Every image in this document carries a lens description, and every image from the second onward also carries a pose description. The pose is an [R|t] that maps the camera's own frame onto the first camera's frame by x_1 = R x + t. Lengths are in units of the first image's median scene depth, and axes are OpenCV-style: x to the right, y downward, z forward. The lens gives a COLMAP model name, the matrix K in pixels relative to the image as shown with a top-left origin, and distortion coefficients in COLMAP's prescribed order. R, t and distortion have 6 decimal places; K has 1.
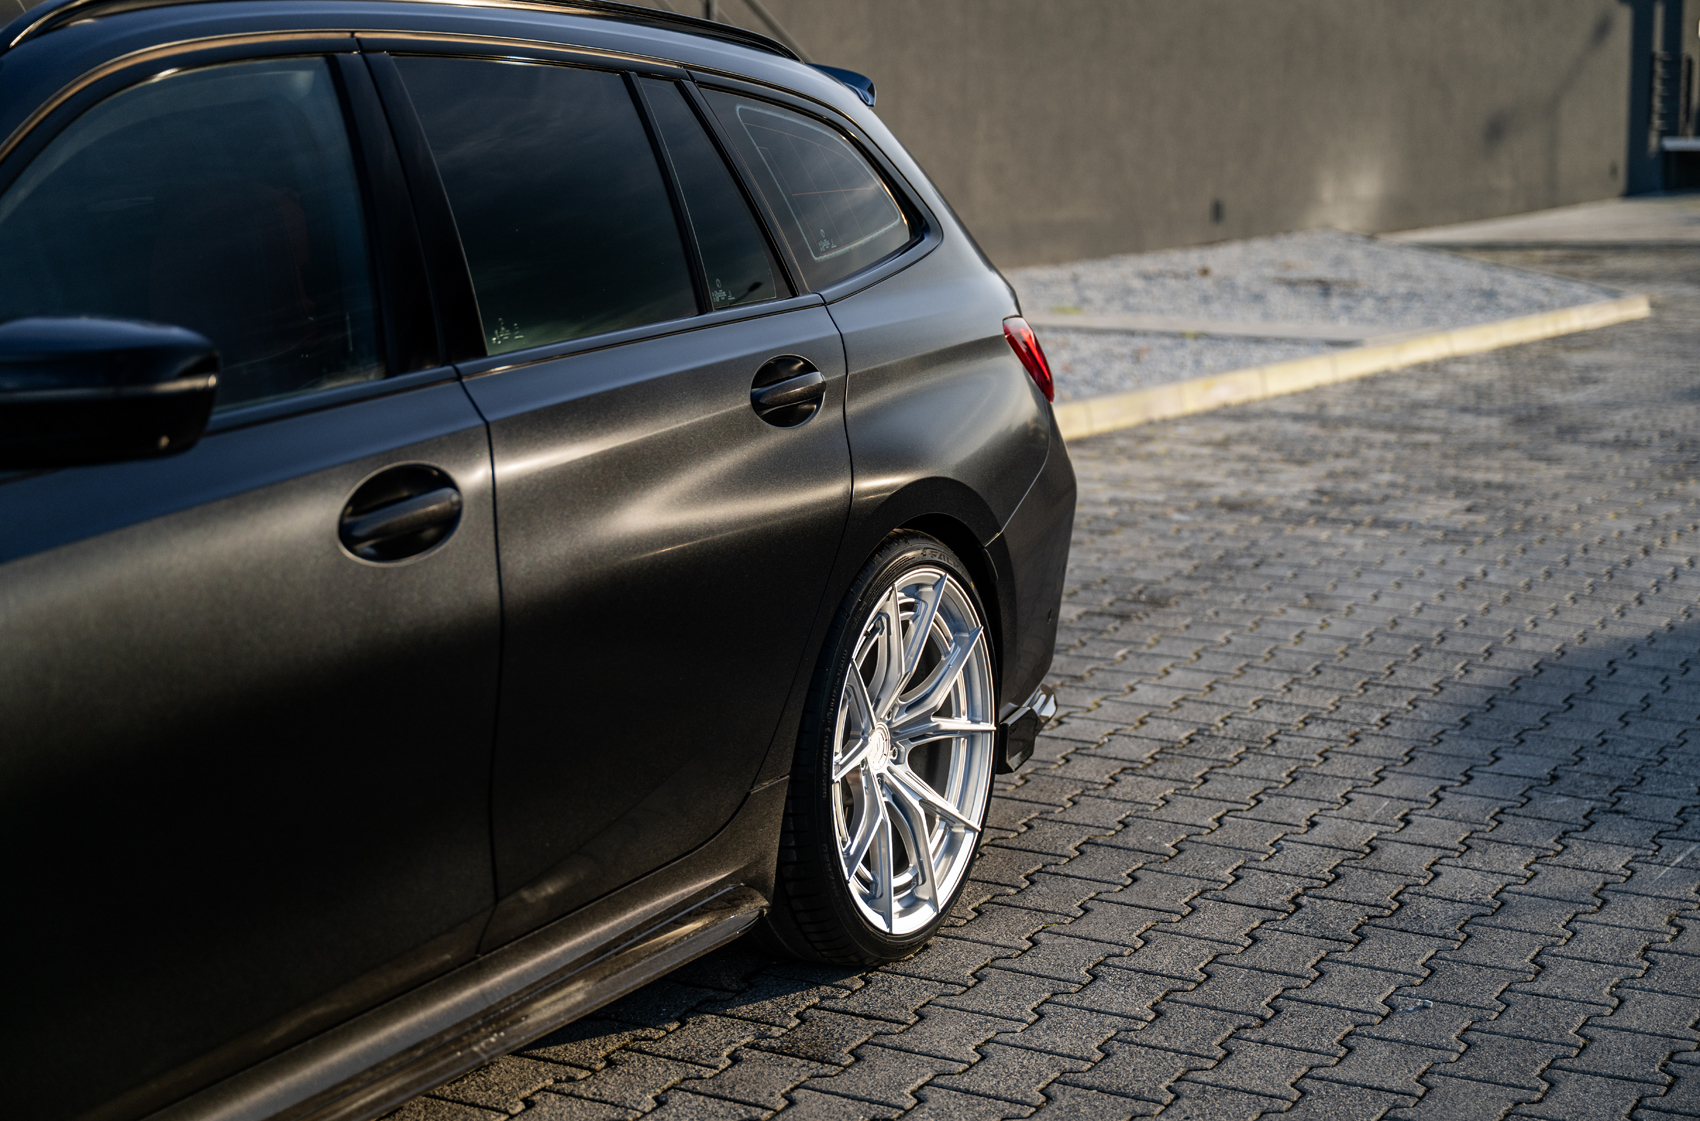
lens RADIAL K [[2722.9, 0, 851.1], [0, 2722.9, 563.0], [0, 0, 1]] dist [0.013579, 0.000000]
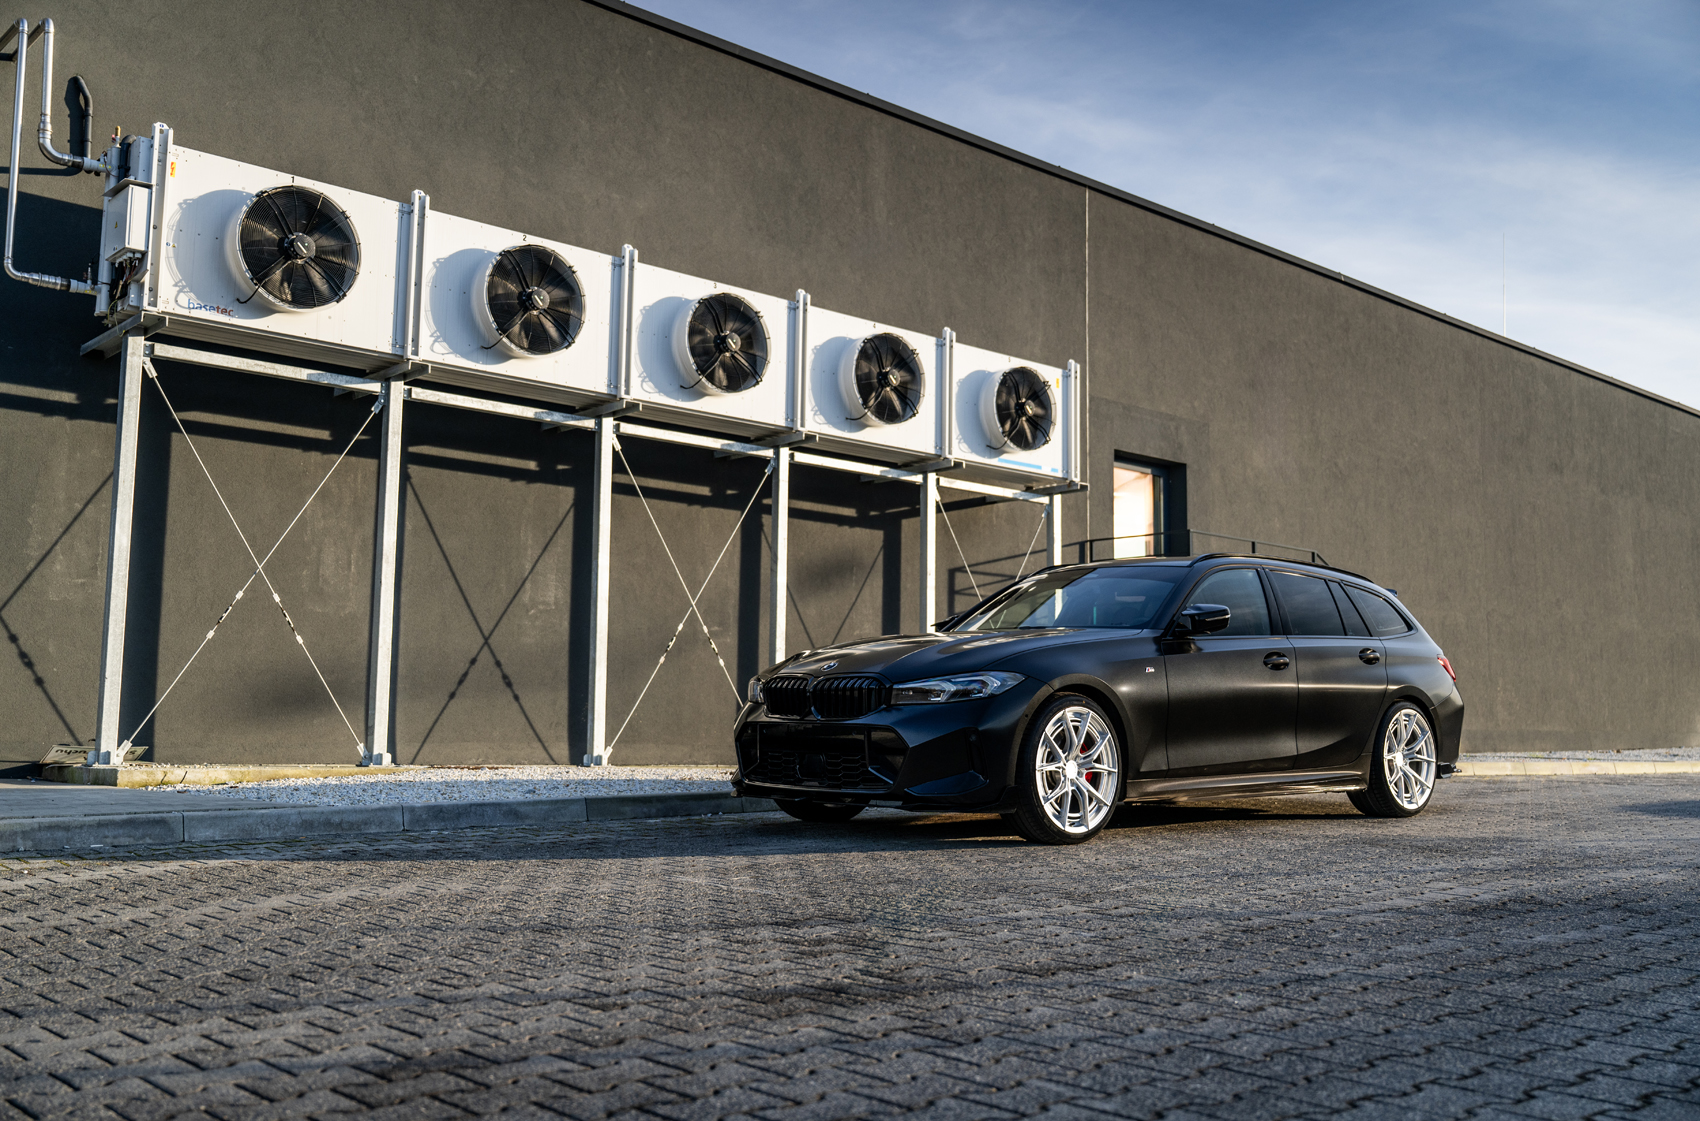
lens RADIAL K [[1614.7, 0, 848.2], [0, 1614.7, 561.1], [0, 0, 1]] dist [-0.062673, 0.000000]
pose [[0.931286, -0.043673, -0.361663, 0.109979], [-0.058741, 0.961793, -0.267402, 0.430785], [0.359523, 0.270272, 0.893138, -1.268409]]
